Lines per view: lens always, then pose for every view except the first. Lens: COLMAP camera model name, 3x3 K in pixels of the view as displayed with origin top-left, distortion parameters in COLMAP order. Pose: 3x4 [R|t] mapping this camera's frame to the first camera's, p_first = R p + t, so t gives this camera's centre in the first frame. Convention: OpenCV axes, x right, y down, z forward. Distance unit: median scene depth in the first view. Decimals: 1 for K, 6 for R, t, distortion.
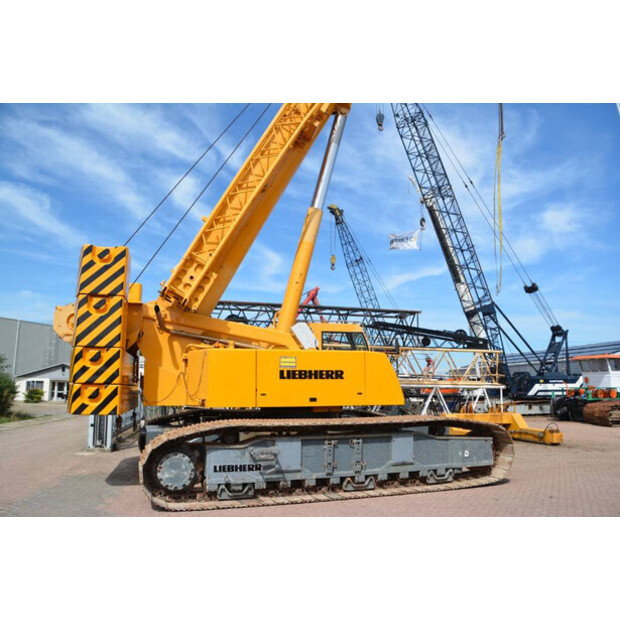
lens RADIAL K [[474.4, 0, 311.5], [0, 474.4, 317.9], [0, 0, 1]] dist [-0.179515, 0.118651]
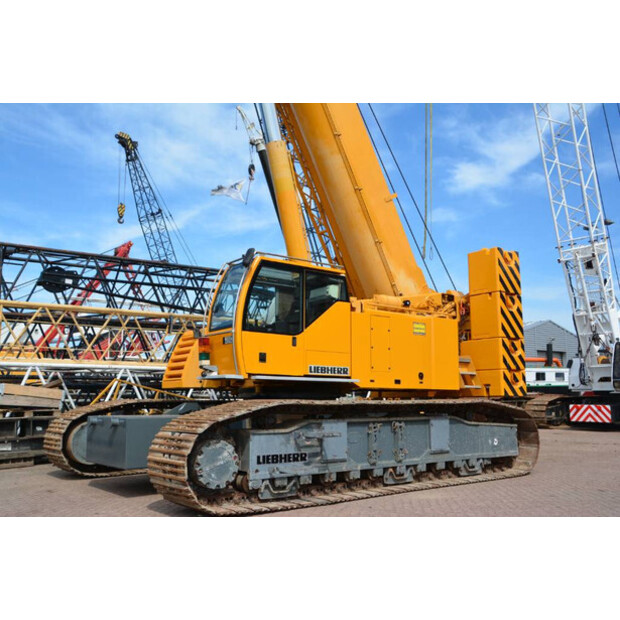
lens RADIAL K [[613.6, 0, 302.3], [0, 613.6, 309.2], [0, 0, 1]] dist [-0.040650, 0.008644]
pose [[0.955668, 0.042816, 0.291315, -0.382985], [-0.047870, 0.998801, 0.010240, 0.047655], [-0.290528, -0.023731, 0.956572, -0.009397]]
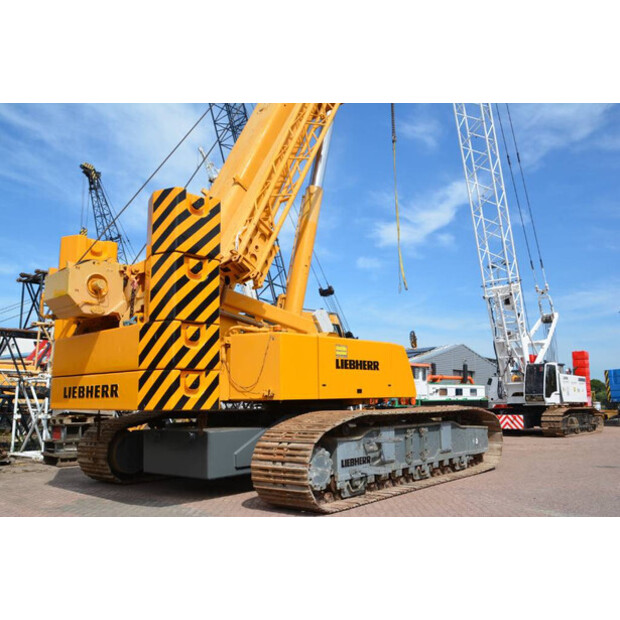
lens RADIAL K [[565.0, 0, 303.9], [0, 565.0, 312.3], [0, 0, 1]] dist [-0.121019, 0.217765]
pose [[0.857860, 0.069941, 0.509102, -0.725077], [-0.065992, 0.997486, -0.025837, 0.053464], [-0.509629, -0.011432, 0.860319, 0.080133]]
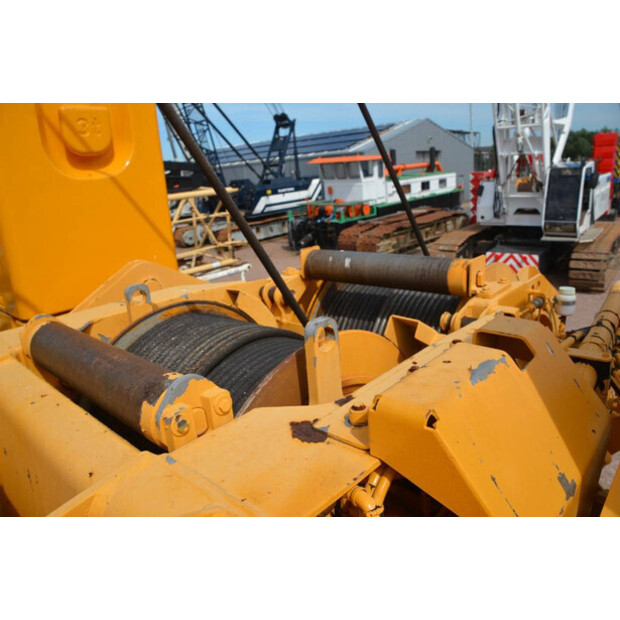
lens RADIAL K [[474.4, 0, 311.5], [0, 474.4, 317.9], [0, 0, 1]] dist [-0.179515, 0.118651]
pose [[0.820682, -0.249378, 0.514093, 0.513051], [0.005293, 0.903010, 0.429586, -0.019349], [-0.571360, -0.349833, 0.742404, 1.398023]]
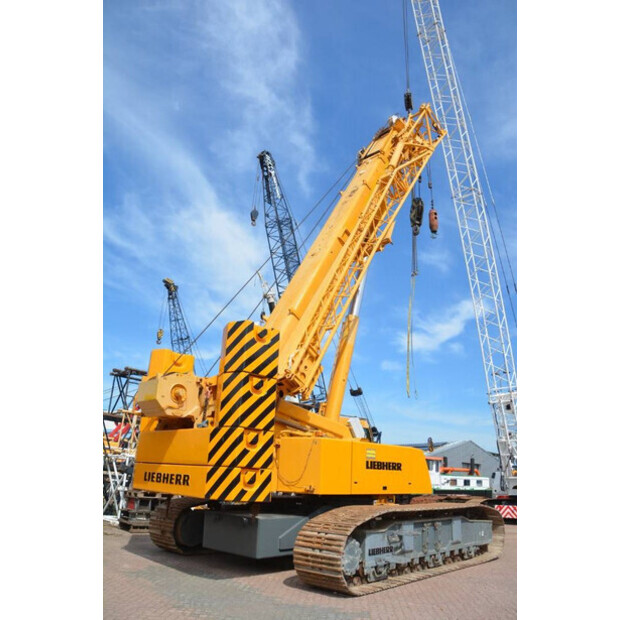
lens RADIAL K [[474.4, 0, 311.5], [0, 474.4, 317.9], [0, 0, 1]] dist [-0.179515, 0.118651]
pose [[0.877568, 0.193980, 0.438458, -0.764762], [-0.114542, 0.972842, -0.201146, 0.018320], [-0.465568, 0.126297, 0.875954, 0.051415]]
